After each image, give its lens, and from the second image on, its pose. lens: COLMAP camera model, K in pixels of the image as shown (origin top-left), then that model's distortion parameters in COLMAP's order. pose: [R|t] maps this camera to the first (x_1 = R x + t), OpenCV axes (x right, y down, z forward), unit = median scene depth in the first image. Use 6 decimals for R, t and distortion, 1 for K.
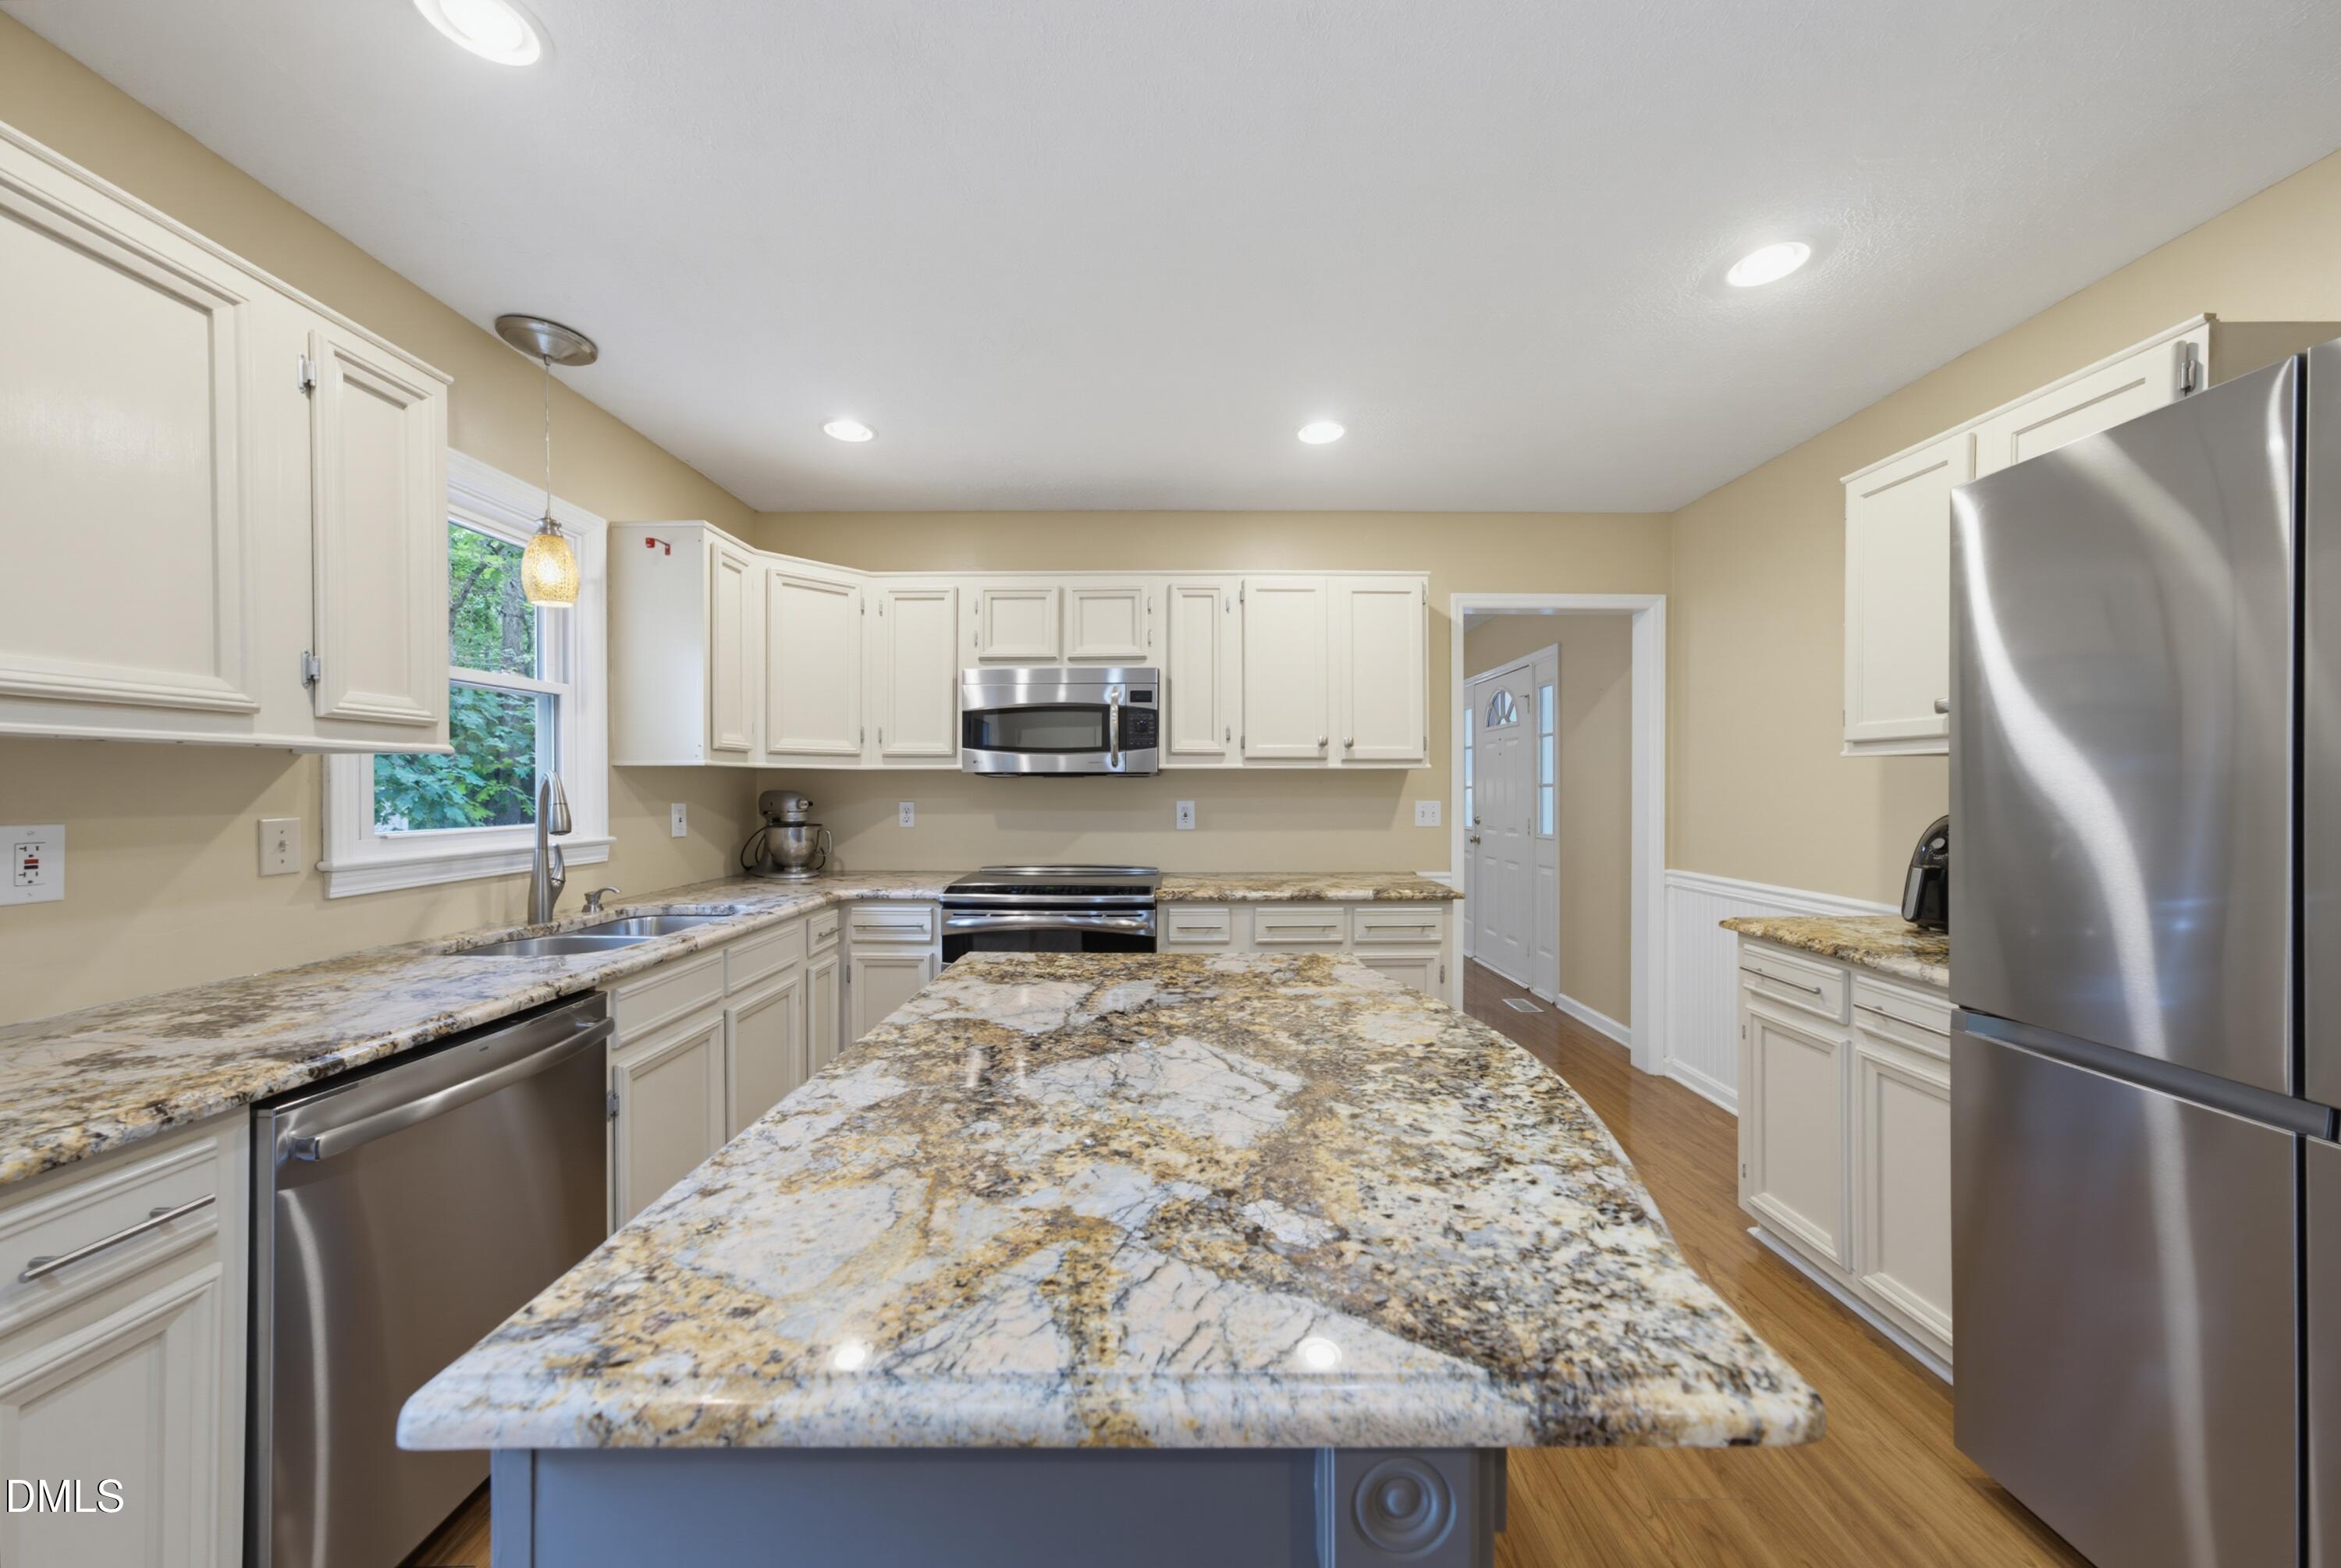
lens RADIAL K [[818.5, 0, 1170.8], [0, 818.5, 785.6], [0, 0, 1]] dist [-0.008603, 0.000840]
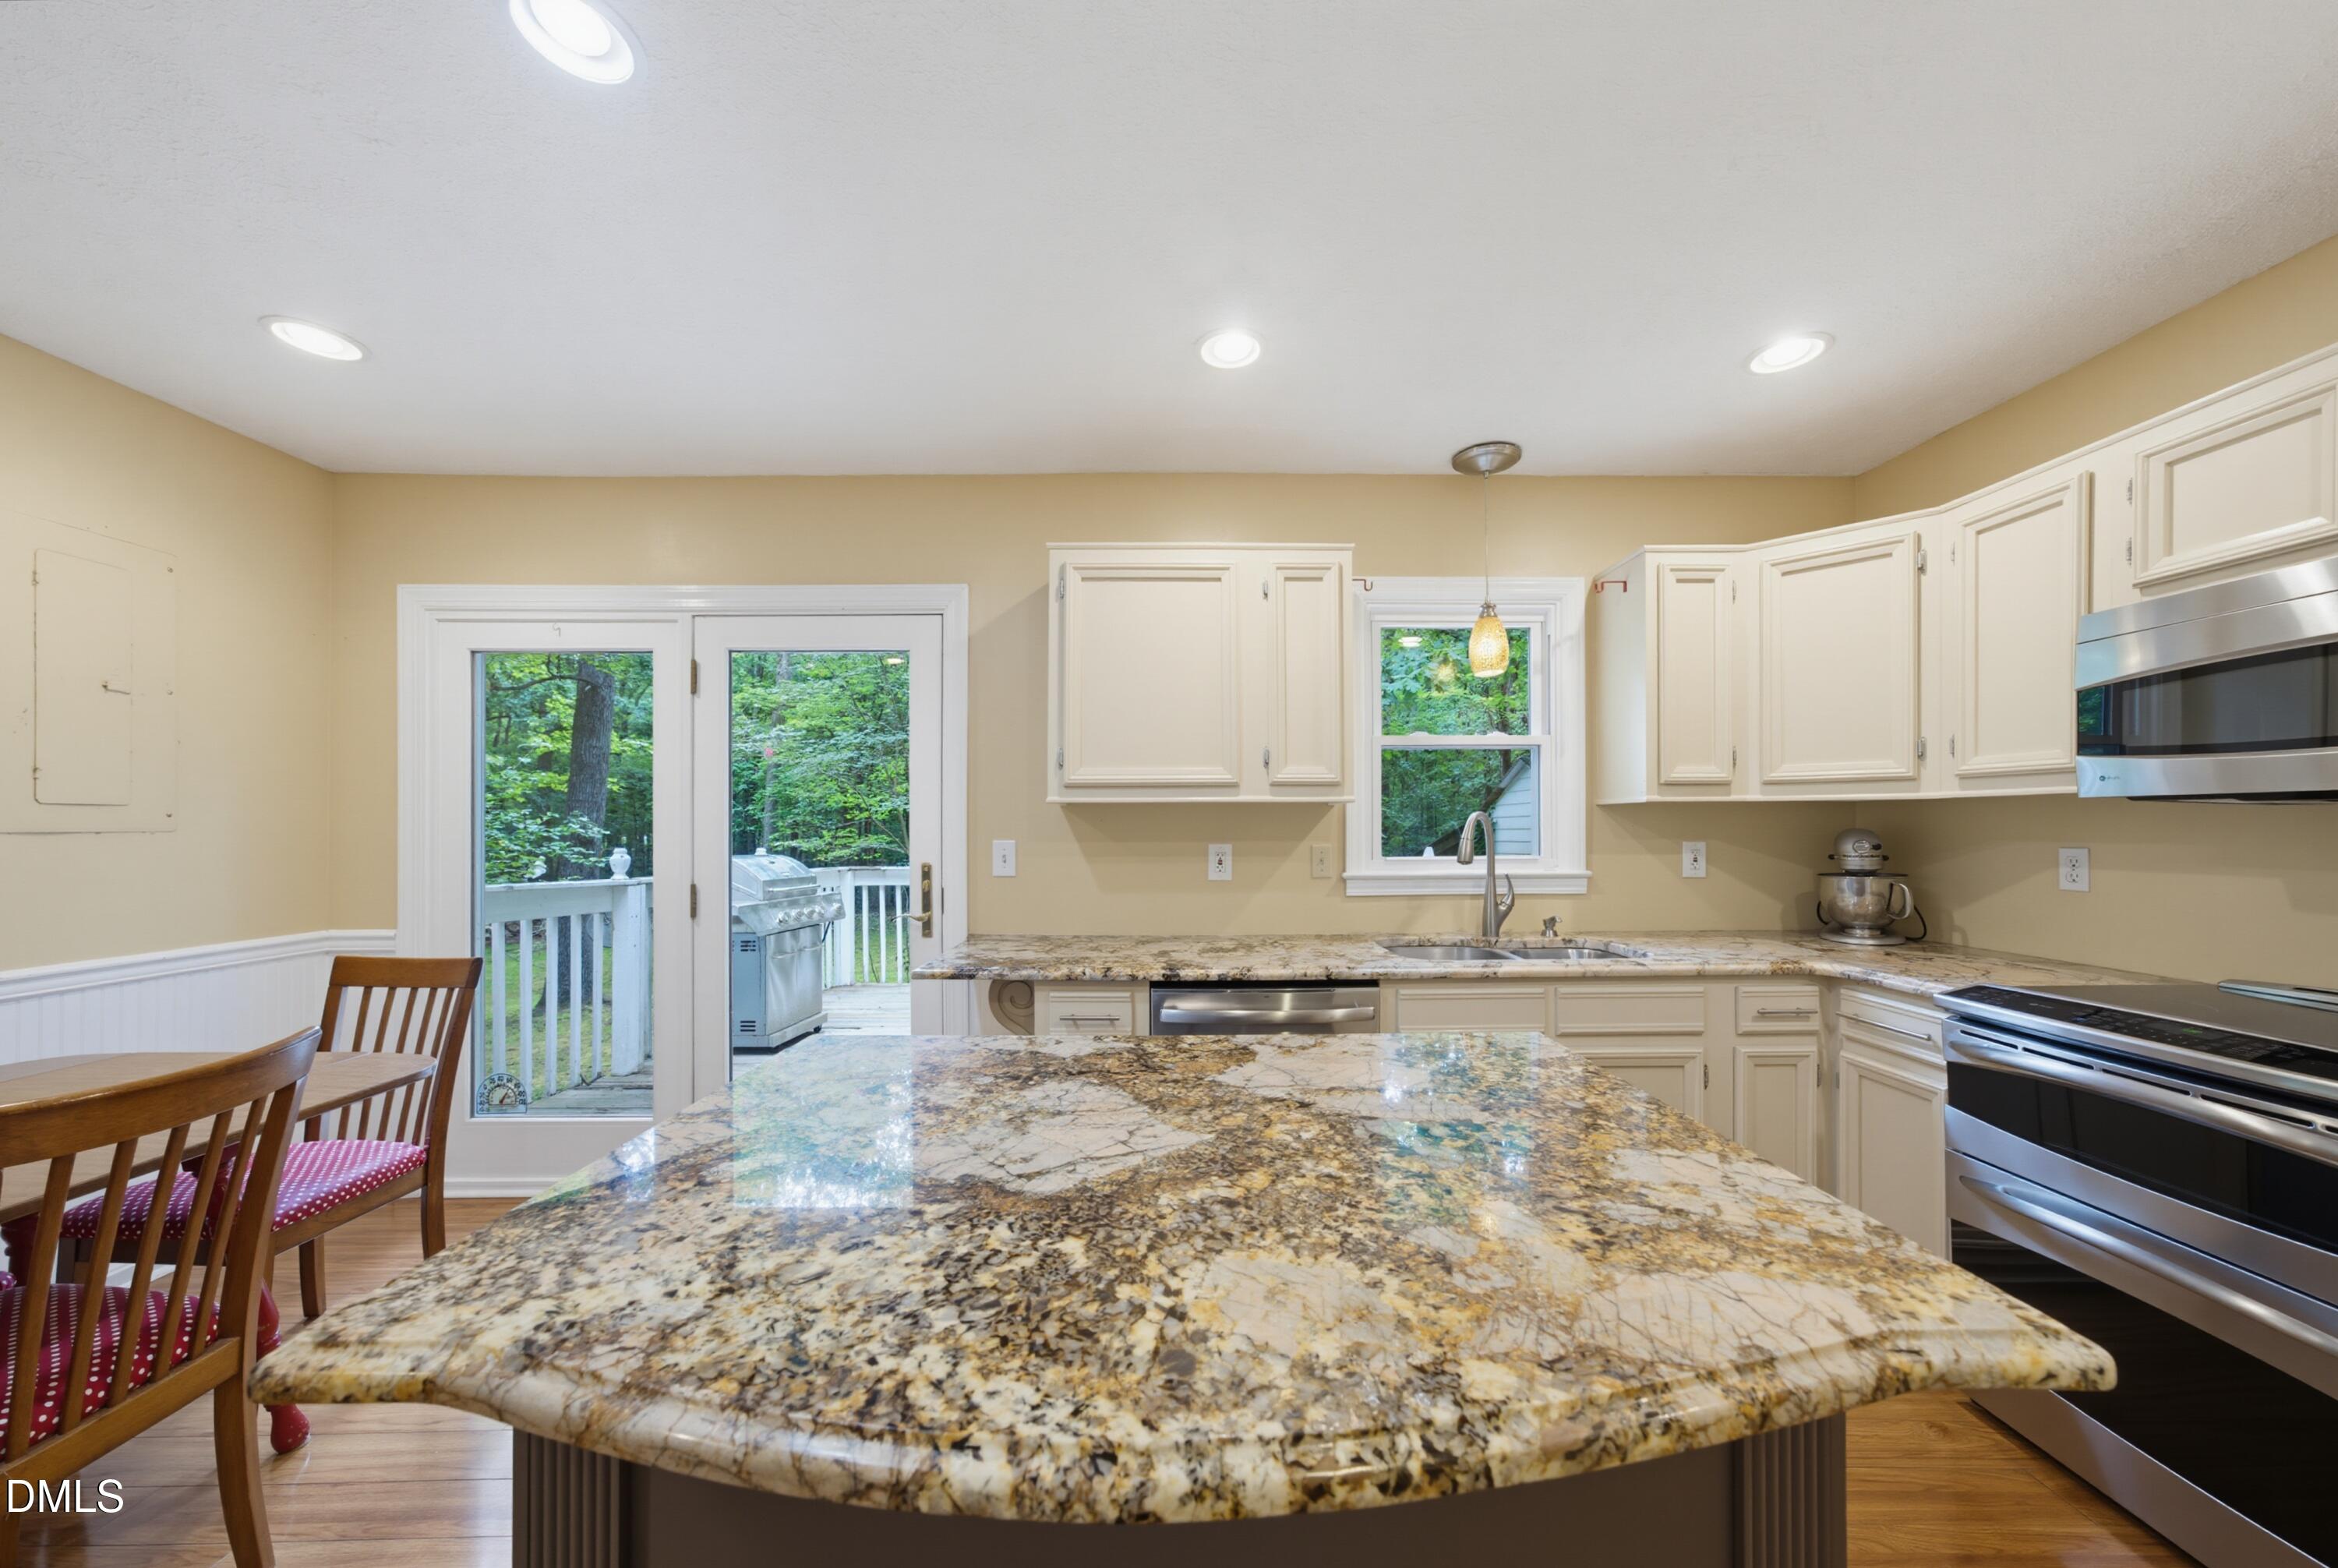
lens RADIAL K [[817.6, 0, 1166.8], [0, 817.6, 813.8], [0, 0, 1]] dist [-0.008603, 0.000840]
pose [[-0.010914, -0.017775, -0.999782, 0.737602], [0.003979, 0.999833, -0.017819, 0.006972], [0.999933, -0.004173, -0.010841, 0.876171]]
